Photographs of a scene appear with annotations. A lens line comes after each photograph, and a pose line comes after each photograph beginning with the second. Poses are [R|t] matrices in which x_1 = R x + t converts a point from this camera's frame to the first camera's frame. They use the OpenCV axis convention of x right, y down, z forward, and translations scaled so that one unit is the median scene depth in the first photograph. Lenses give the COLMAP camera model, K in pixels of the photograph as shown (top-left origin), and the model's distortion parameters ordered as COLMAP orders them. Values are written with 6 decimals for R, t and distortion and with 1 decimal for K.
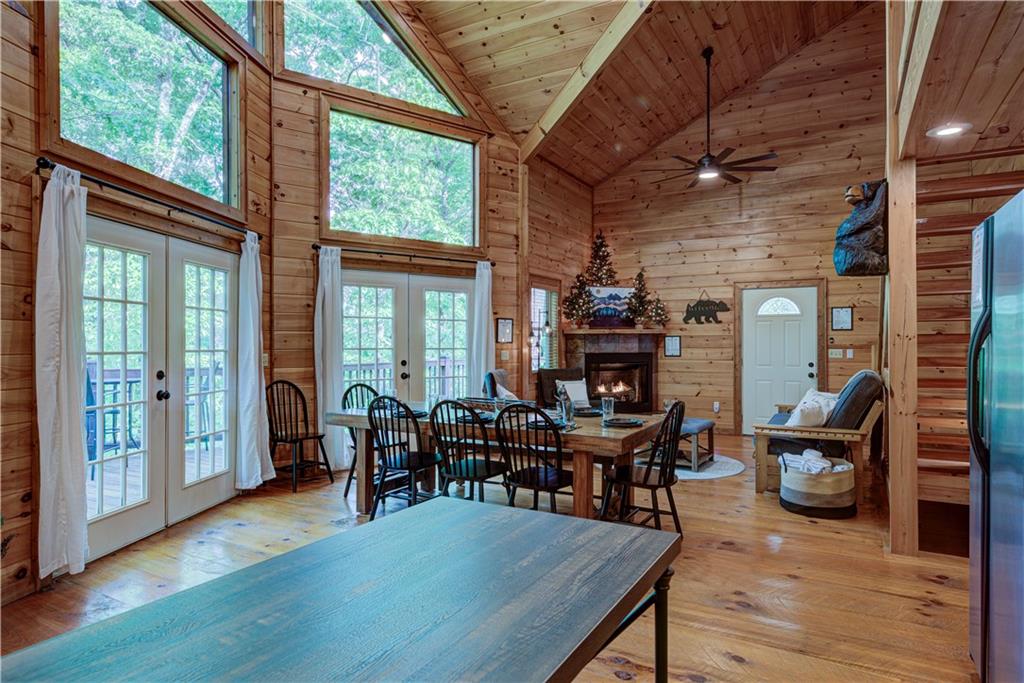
lens RADIAL K [[600.9, 0, 512.0], [0, 600.9, 341.5], [0, 0, 1]] dist [0.014087, -0.001297]
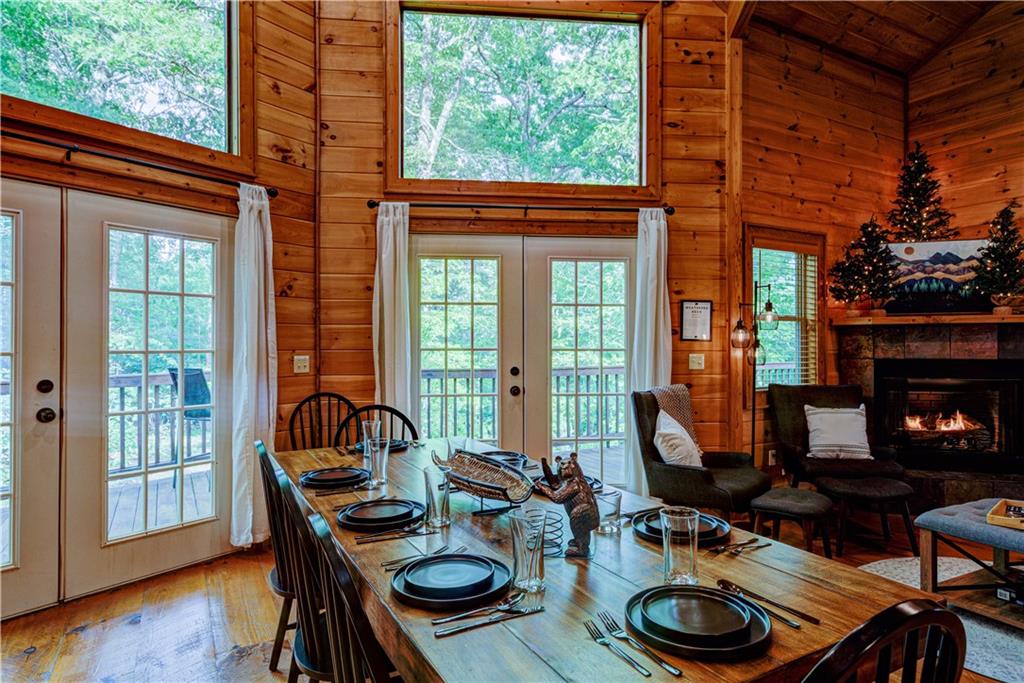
lens RADIAL K [[600.9, 0, 512.0], [0, 600.9, 341.5], [0, 0, 1]] dist [0.014087, -0.001297]
pose [[0.857712, -0.001448, -0.514128, 0.137481], [0.001583, 0.999999, -0.000174, 0.002683], [0.514127, -0.000665, 0.857714, 0.378403]]
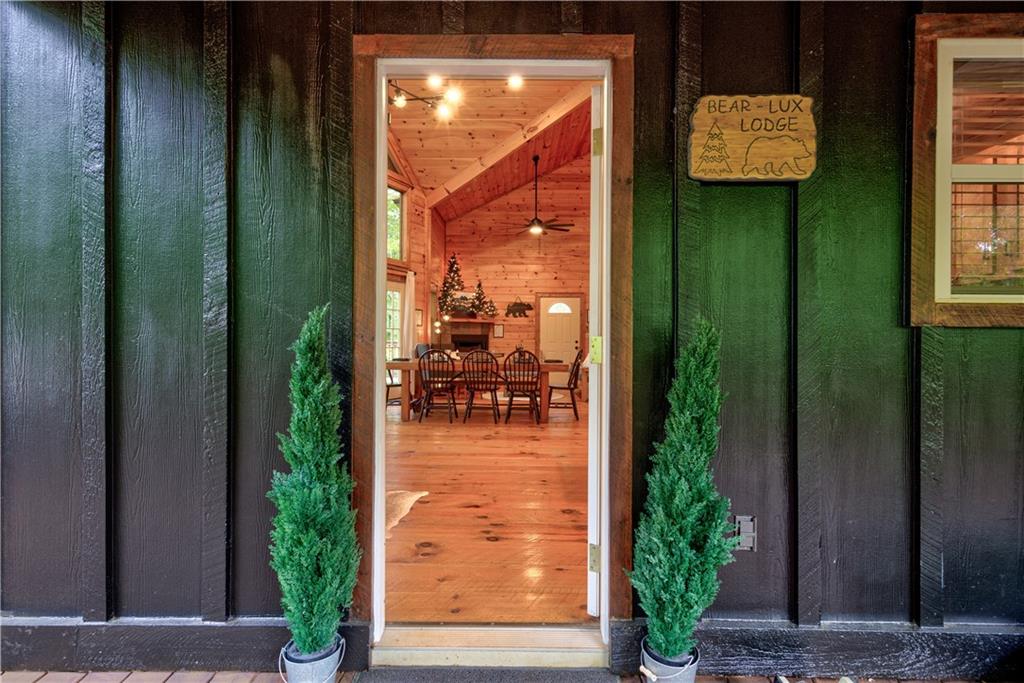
lens RADIAL K [[525.8, 0, 516.7], [0, 525.8, 340.7], [0, 0, 1]] dist [0.003430, 0.000699]
pose [[0.875656, 0.004289, 0.482916, -0.426133], [-0.009394, 0.999923, 0.008154, 0.025914], [-0.482844, -0.011677, 0.875629, -0.276511]]
